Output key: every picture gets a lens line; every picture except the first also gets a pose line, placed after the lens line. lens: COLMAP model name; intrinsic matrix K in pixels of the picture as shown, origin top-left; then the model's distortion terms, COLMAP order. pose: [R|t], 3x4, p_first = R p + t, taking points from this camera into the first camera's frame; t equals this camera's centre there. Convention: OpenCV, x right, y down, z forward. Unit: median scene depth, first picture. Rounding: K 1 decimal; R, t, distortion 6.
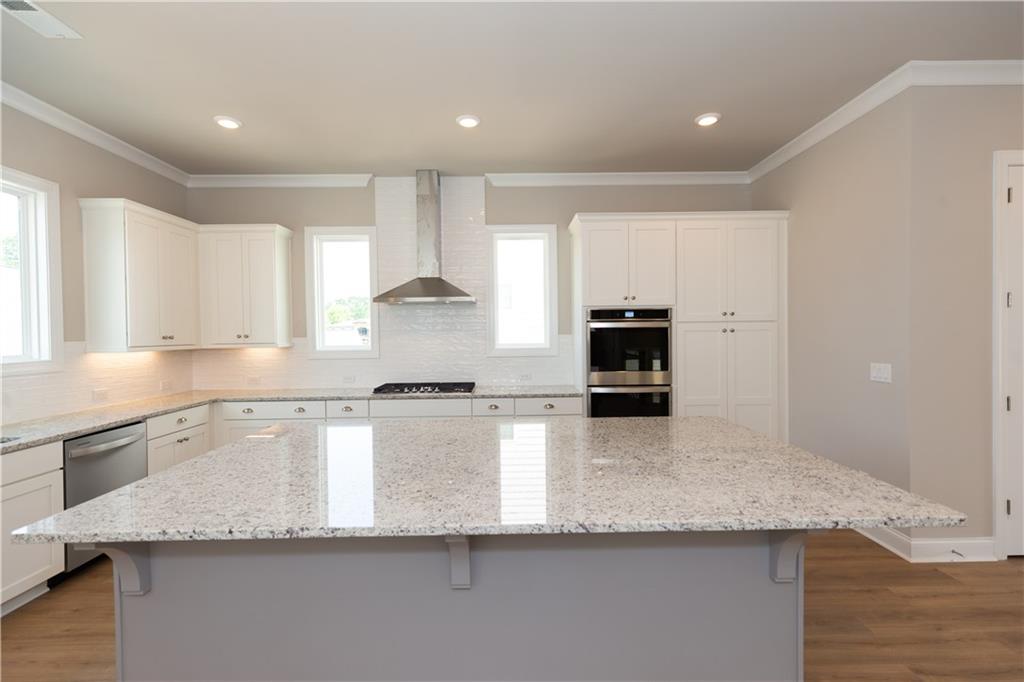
lens RADIAL K [[439.2, 0, 513.2], [0, 439.2, 344.8], [0, 0, 1]] dist [-0.010282, -0.000272]
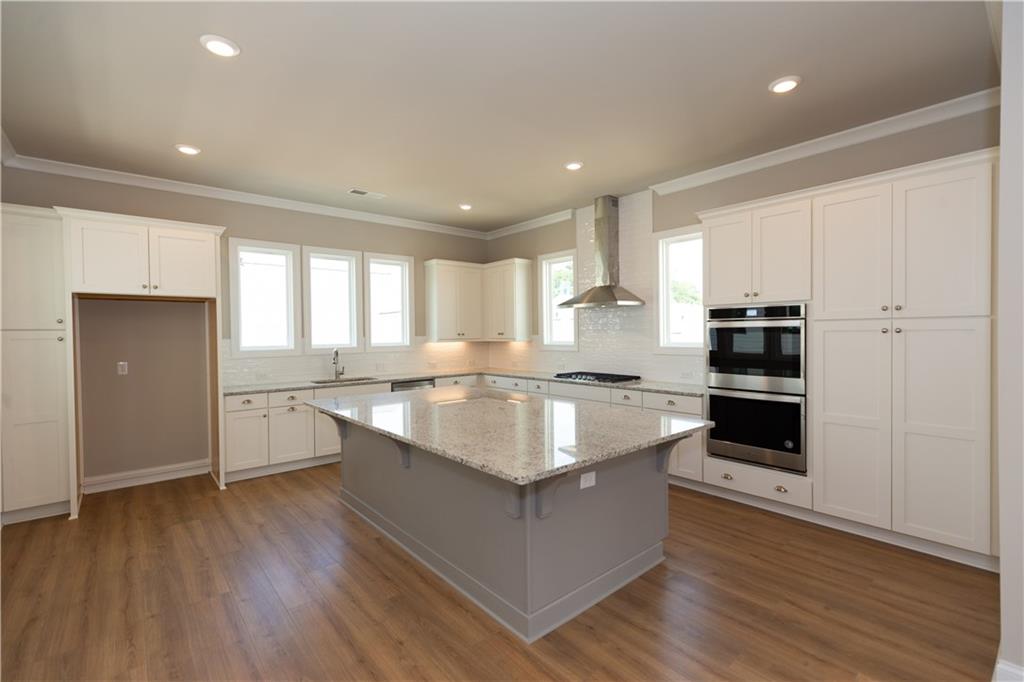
lens RADIAL K [[457.6, 0, 512.0], [0, 457.6, 341.0], [0, 0, 1]] dist [-0.000543, -0.000223]
pose [[0.635654, 0.018623, -0.771749, 0.634761], [-0.019250, 0.999780, 0.008270, -0.008195], [0.771734, 0.009599, 0.635873, 0.011503]]
